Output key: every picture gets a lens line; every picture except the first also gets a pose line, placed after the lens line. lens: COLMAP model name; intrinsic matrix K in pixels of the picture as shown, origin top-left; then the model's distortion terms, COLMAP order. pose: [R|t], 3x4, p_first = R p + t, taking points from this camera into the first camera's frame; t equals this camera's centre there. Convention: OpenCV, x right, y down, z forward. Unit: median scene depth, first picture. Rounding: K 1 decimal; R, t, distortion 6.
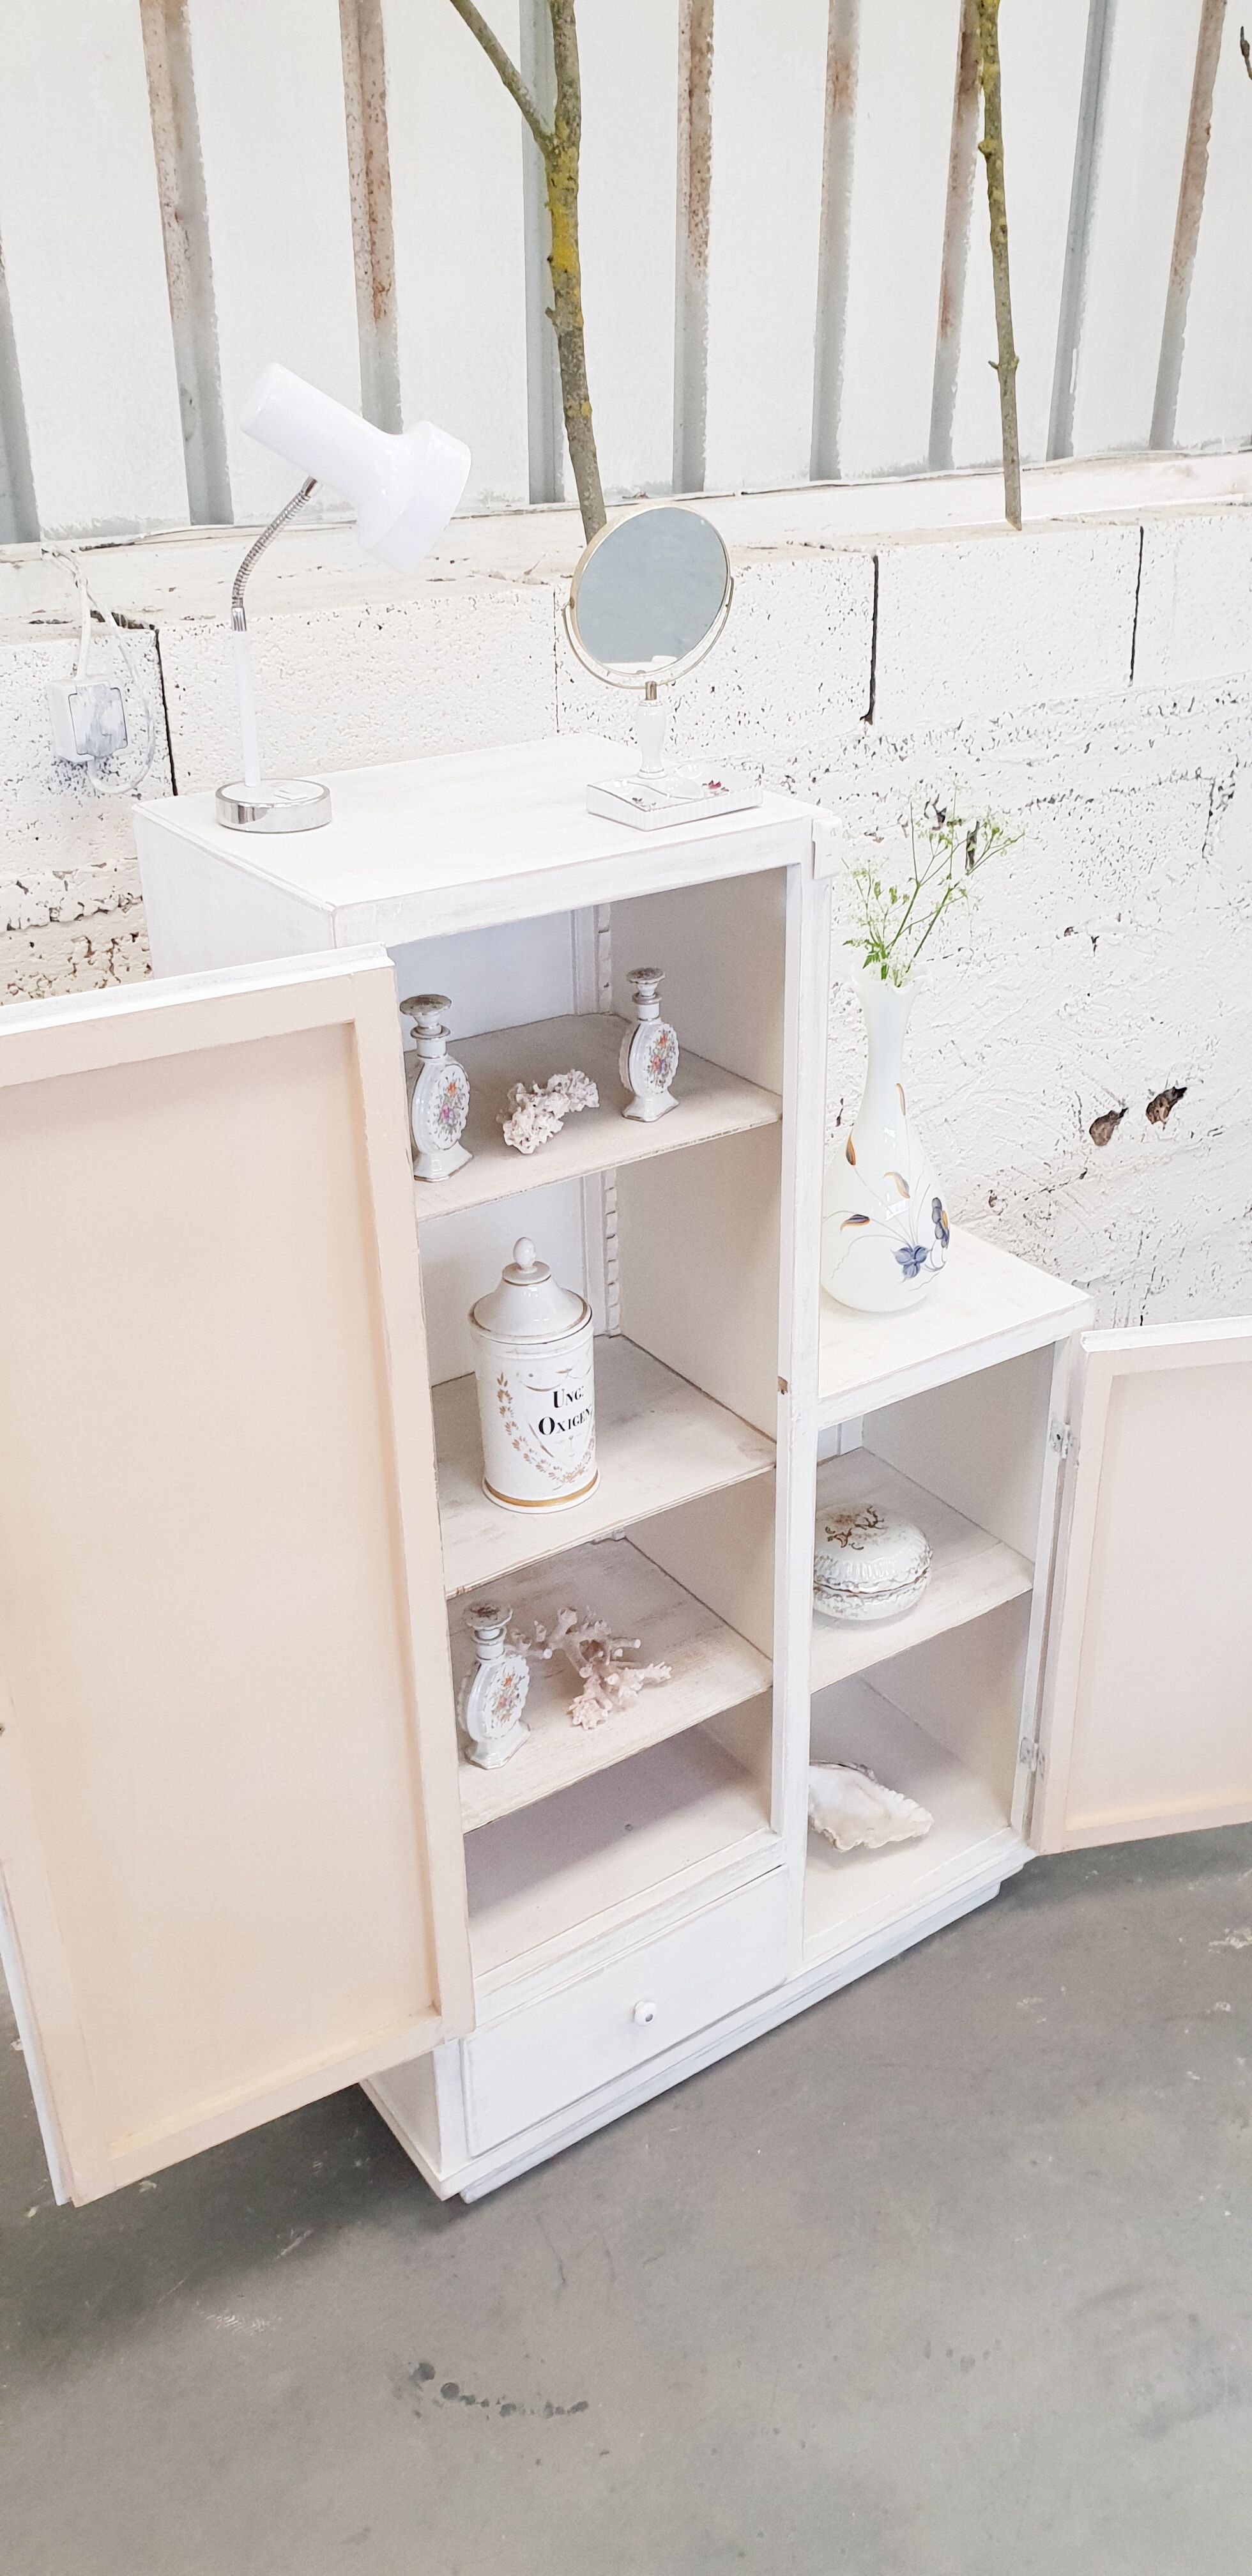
lens RADIAL K [[2032.3, 0, 645.5], [0, 2032.3, 1324.9], [0, 0, 1]] dist [0.025449, -0.022607]
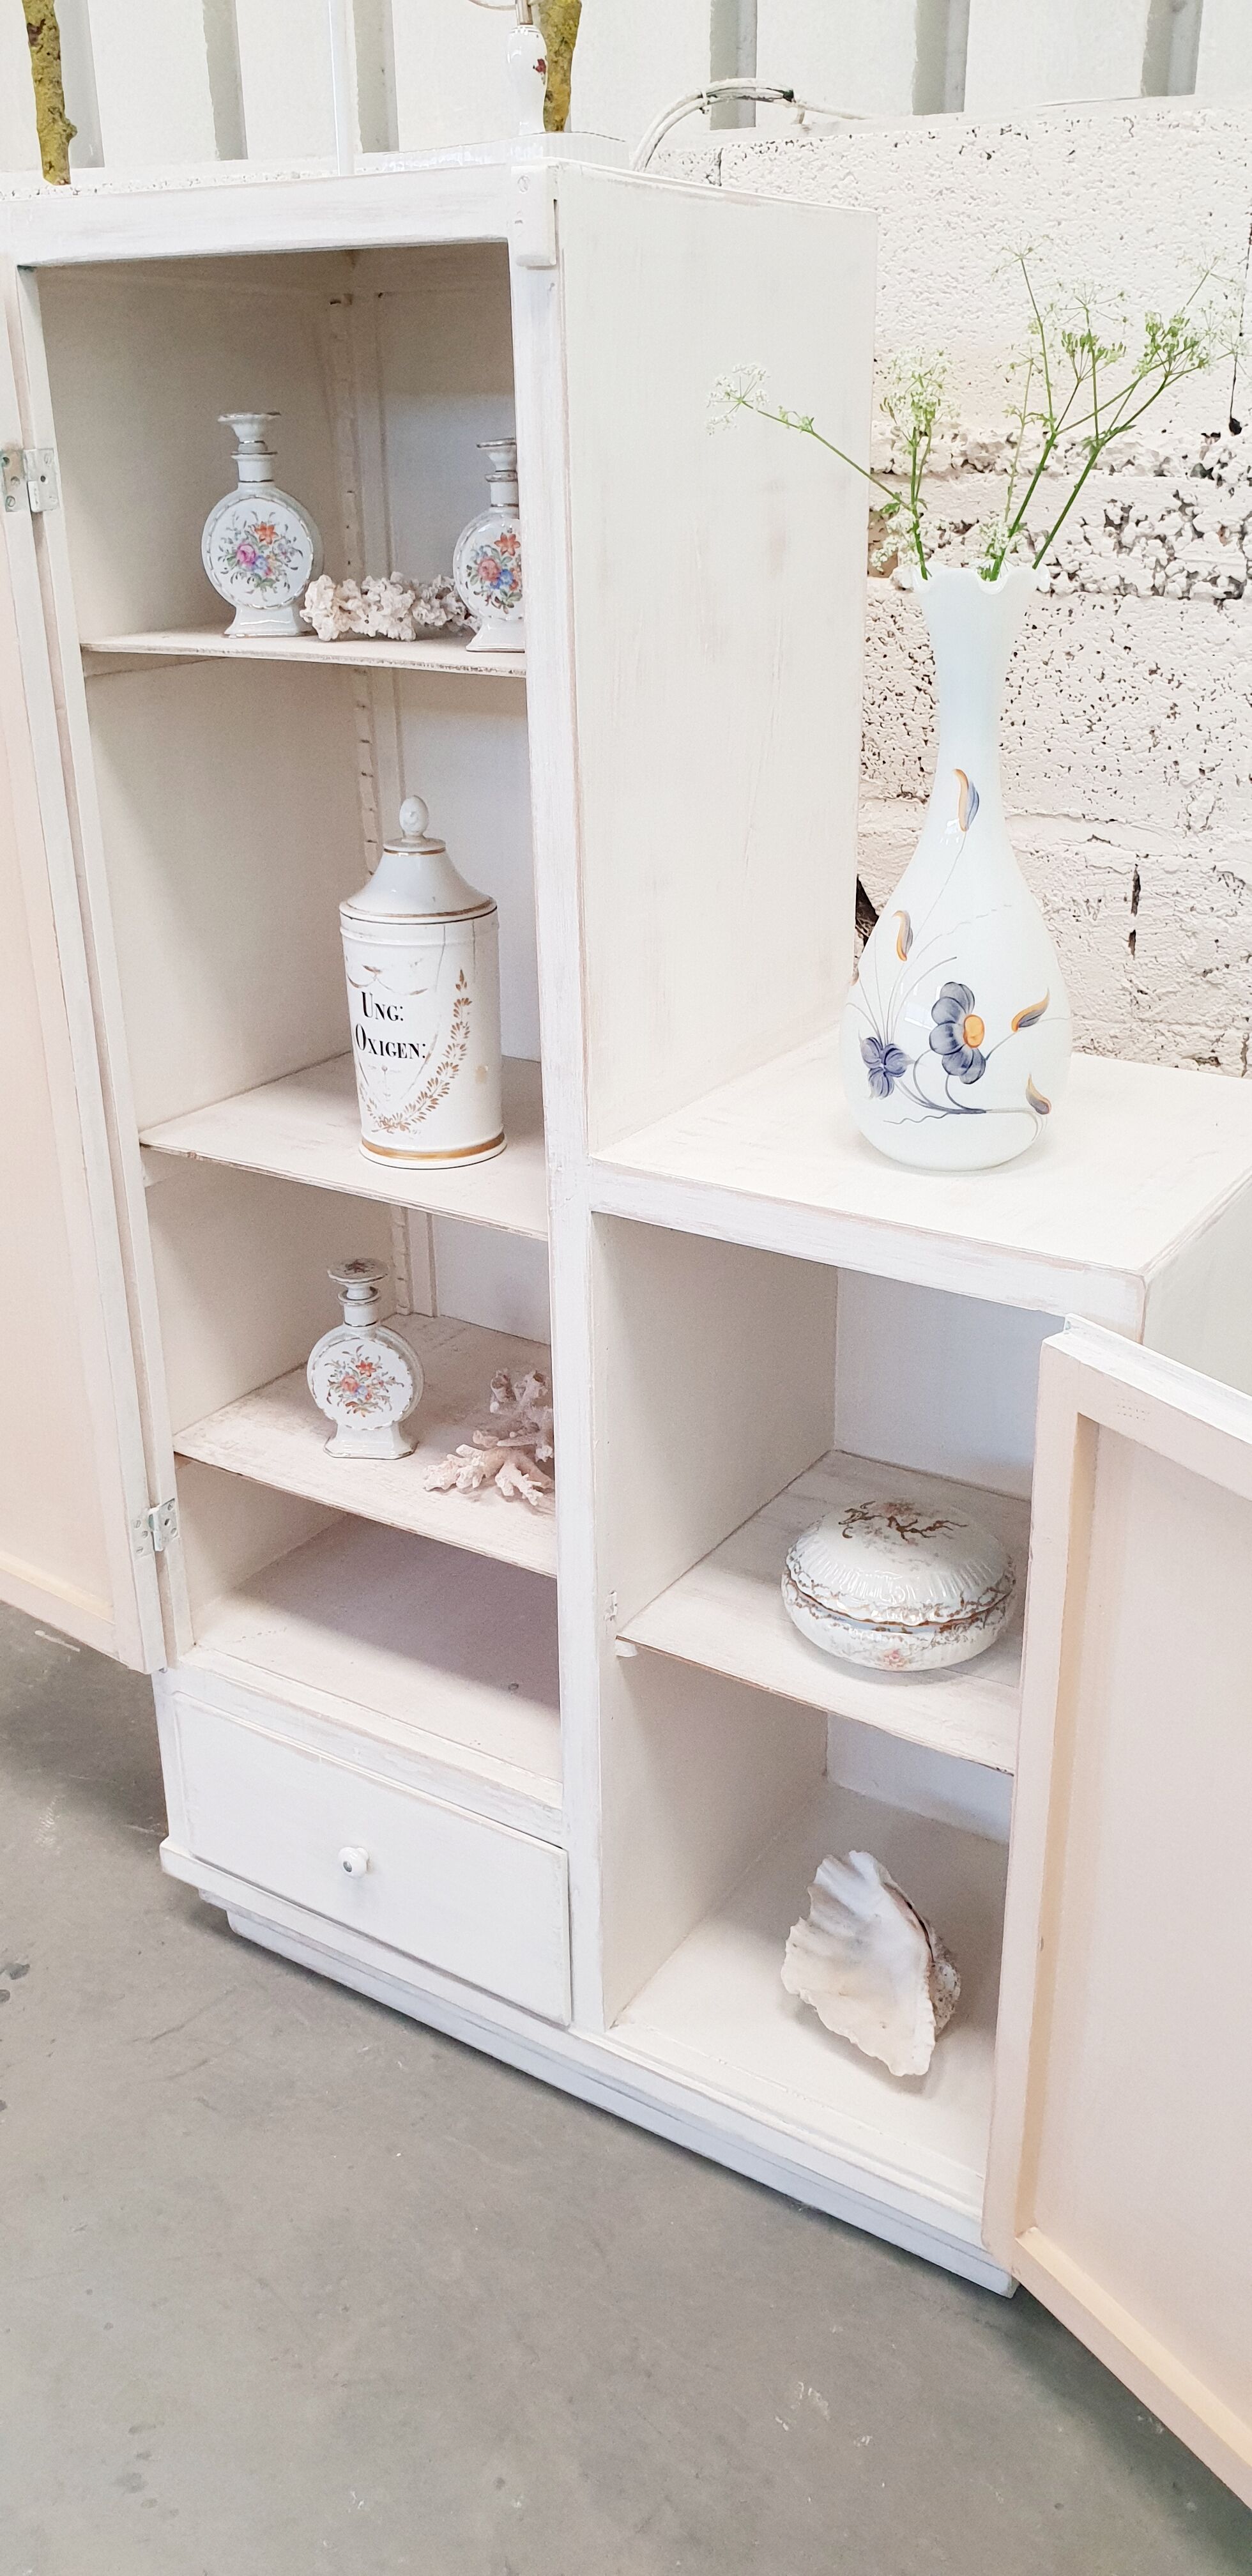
lens RADIAL K [[2032.3, 0, 649.0], [0, 2032.3, 1263.2], [0, 0, 1]] dist [0.025449, -0.022607]
pose [[0.391801, 0.366725, -0.843804, 0.578558], [-0.431424, 0.883278, 0.183559, -0.054428], [0.812628, 0.292119, 0.504283, 0.585988]]
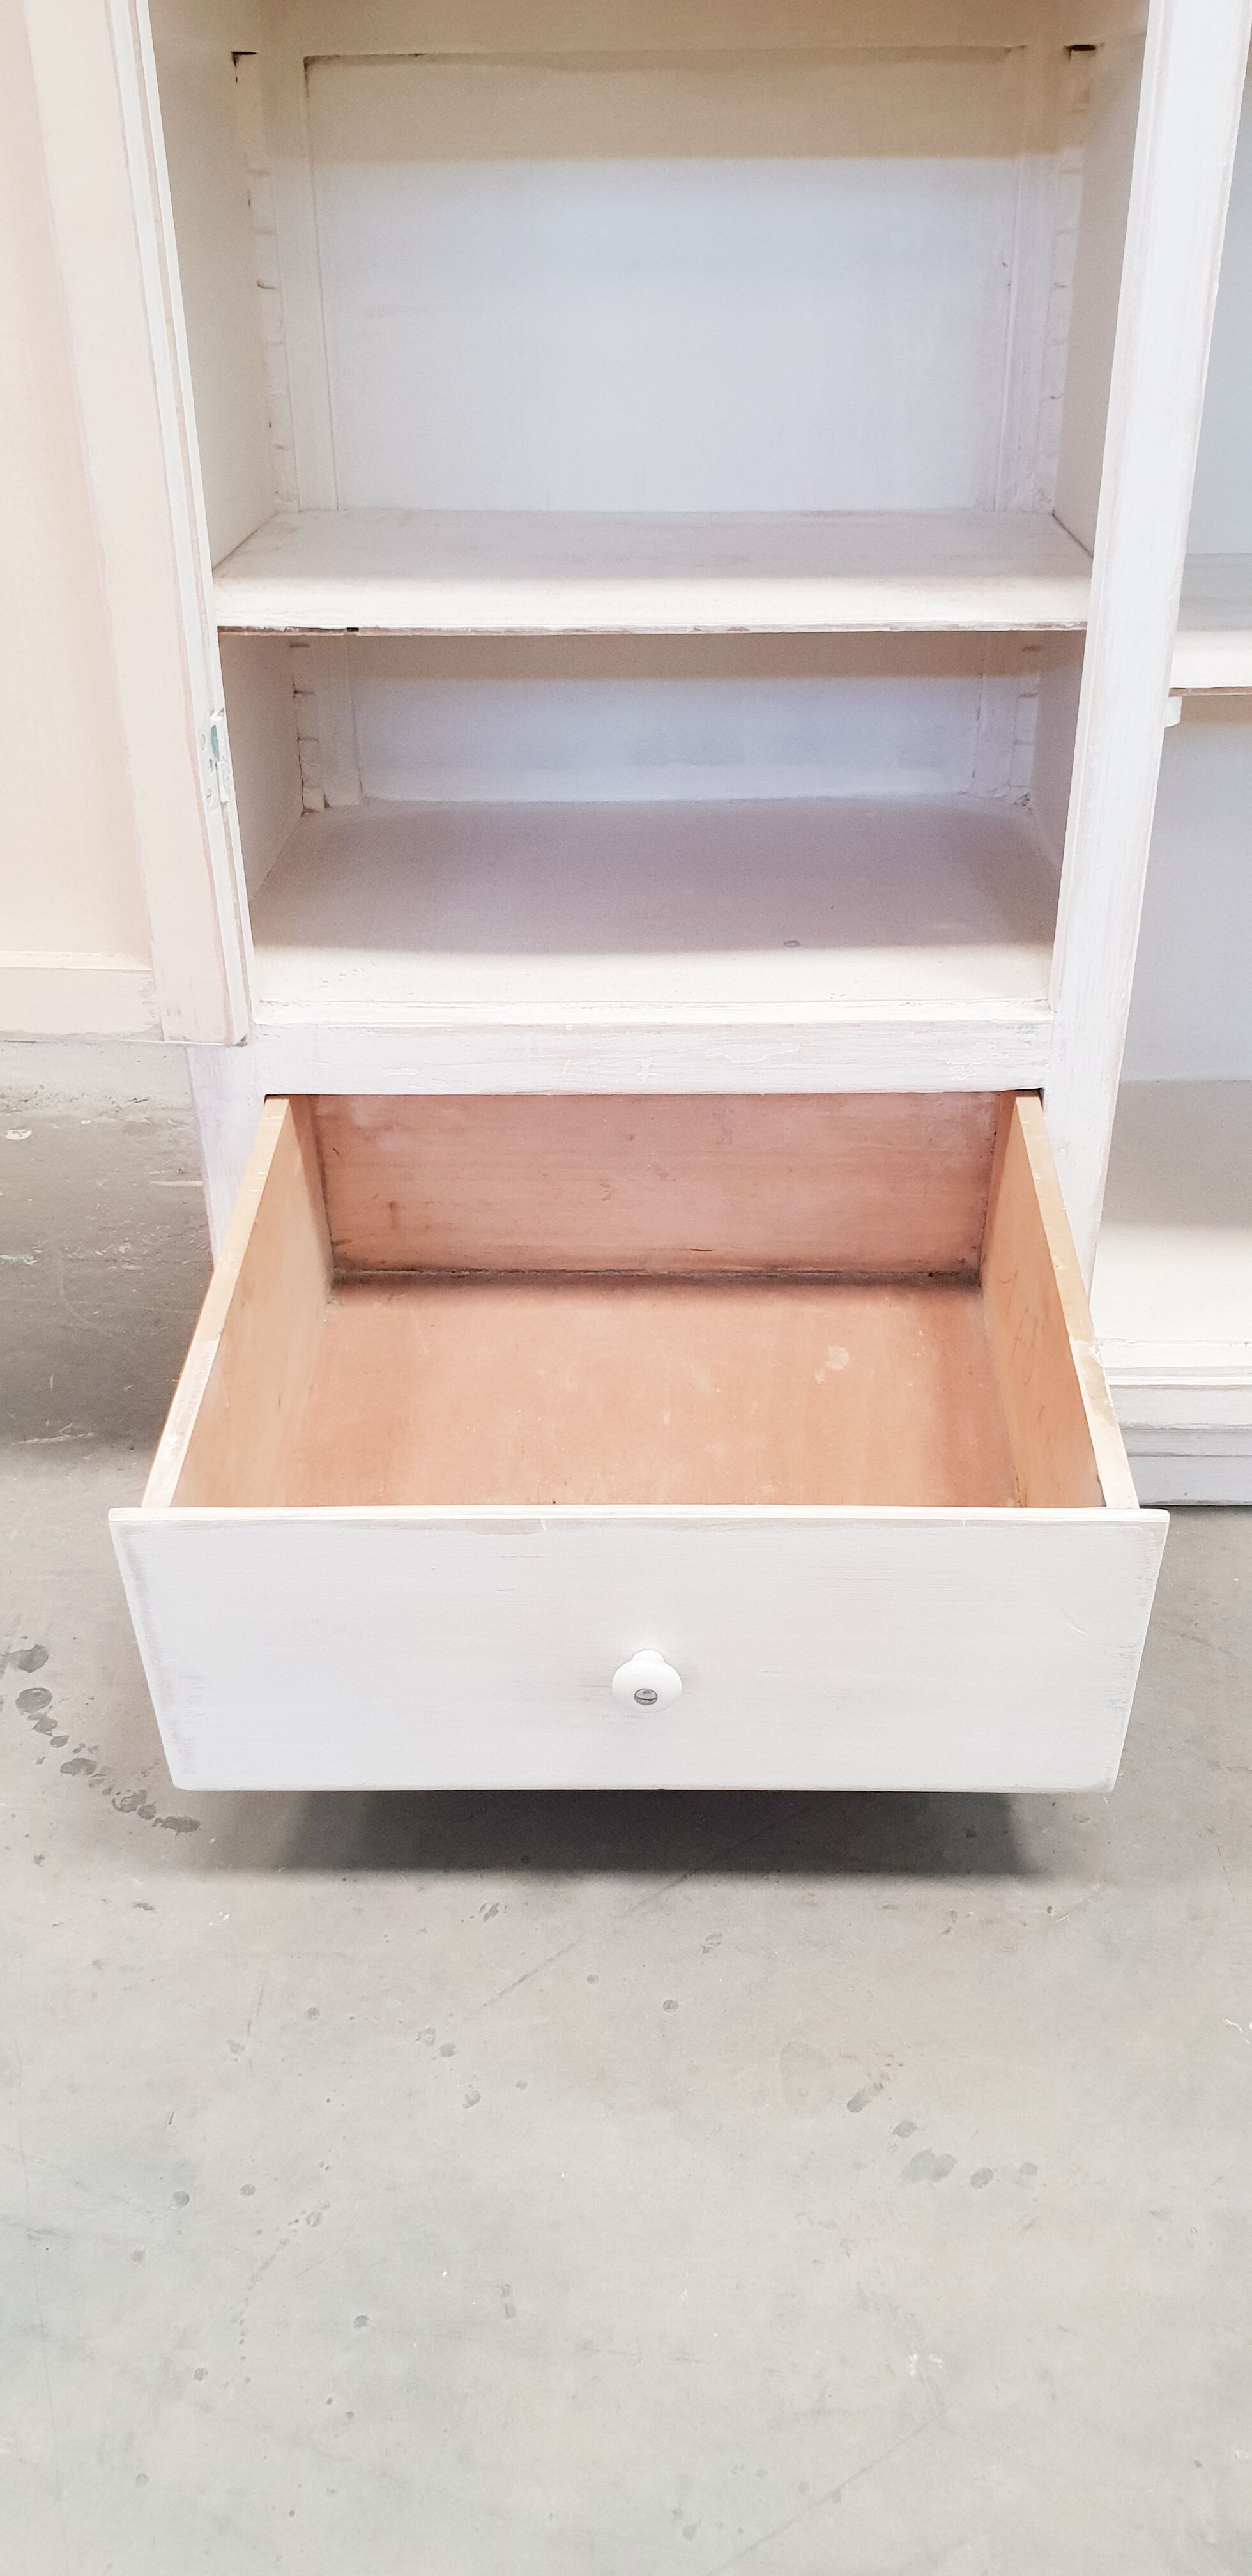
lens RADIAL K [[2032.3, 0, 630.3], [0, 2032.3, 1307.3], [0, 0, 1]] dist [0.025449, -0.022607]
pose [[0.807577, 0.302376, -0.506348, 0.230236], [-0.282094, 0.952027, 0.118608, 0.274425], [0.517921, 0.047052, 0.854133, 0.537473]]
